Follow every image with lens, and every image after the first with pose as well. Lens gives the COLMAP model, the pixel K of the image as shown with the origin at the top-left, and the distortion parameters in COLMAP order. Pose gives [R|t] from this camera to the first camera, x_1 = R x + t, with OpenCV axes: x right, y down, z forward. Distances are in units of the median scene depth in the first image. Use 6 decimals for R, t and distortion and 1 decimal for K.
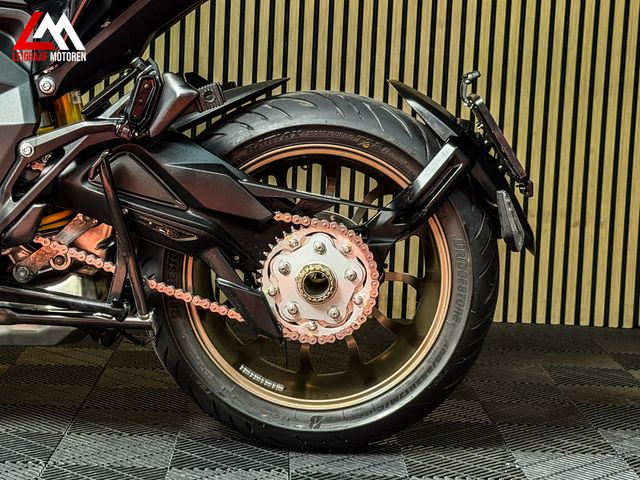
lens RADIAL K [[1426.2, 0, 321.8], [0, 1426.2, 238.5], [0, 0, 1]] dist [0.129875, 0.000000]
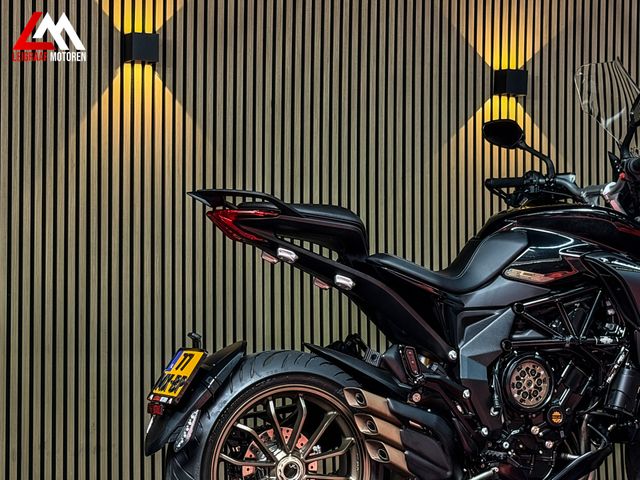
lens RADIAL K [[1442.0, 0, 331.6], [0, 1442.0, 246.5], [0, 0, 1]] dist [0.153429, 0.000000]
pose [[0.915092, -0.025550, 0.402435, -1.186618], [0.092400, 0.984723, -0.147590, -0.007772], [-0.392516, 0.172243, 0.903473, -0.496051]]
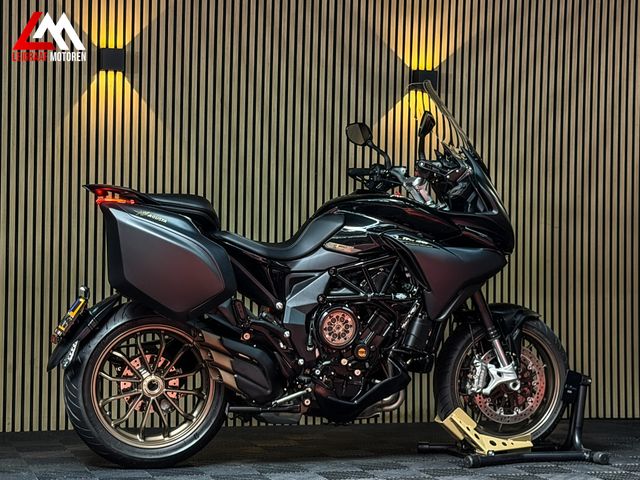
lens RADIAL K [[1406.1, 0, 330.8], [0, 1406.1, 255.8], [0, 0, 1]] dist [0.138112, 0.000000]
pose [[0.963097, -0.030542, 0.267416, -0.901214], [0.059174, 0.993259, -0.099671, 0.030053], [-0.262569, 0.111817, 0.958412, -1.175195]]
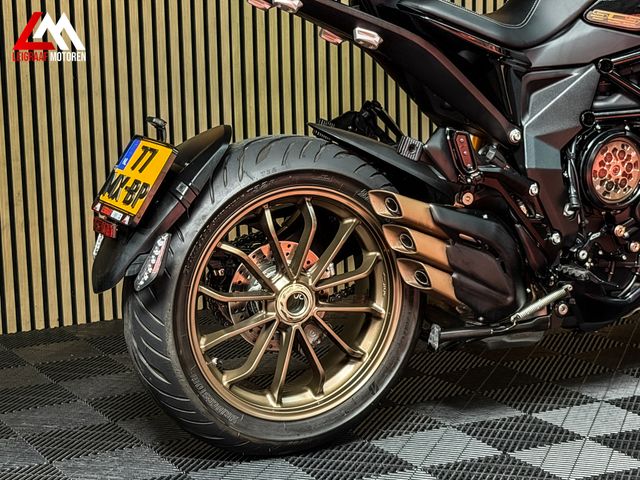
lens RADIAL K [[1442.0, 0, 321.5], [0, 1442.0, 233.4], [0, 0, 1]] dist [0.153429, 0.000000]
pose [[0.896257, -0.128400, 0.424542, -1.054643], [0.103487, 0.991299, 0.081340, -0.151942], [-0.431292, -0.028967, 0.901747, -0.037030]]
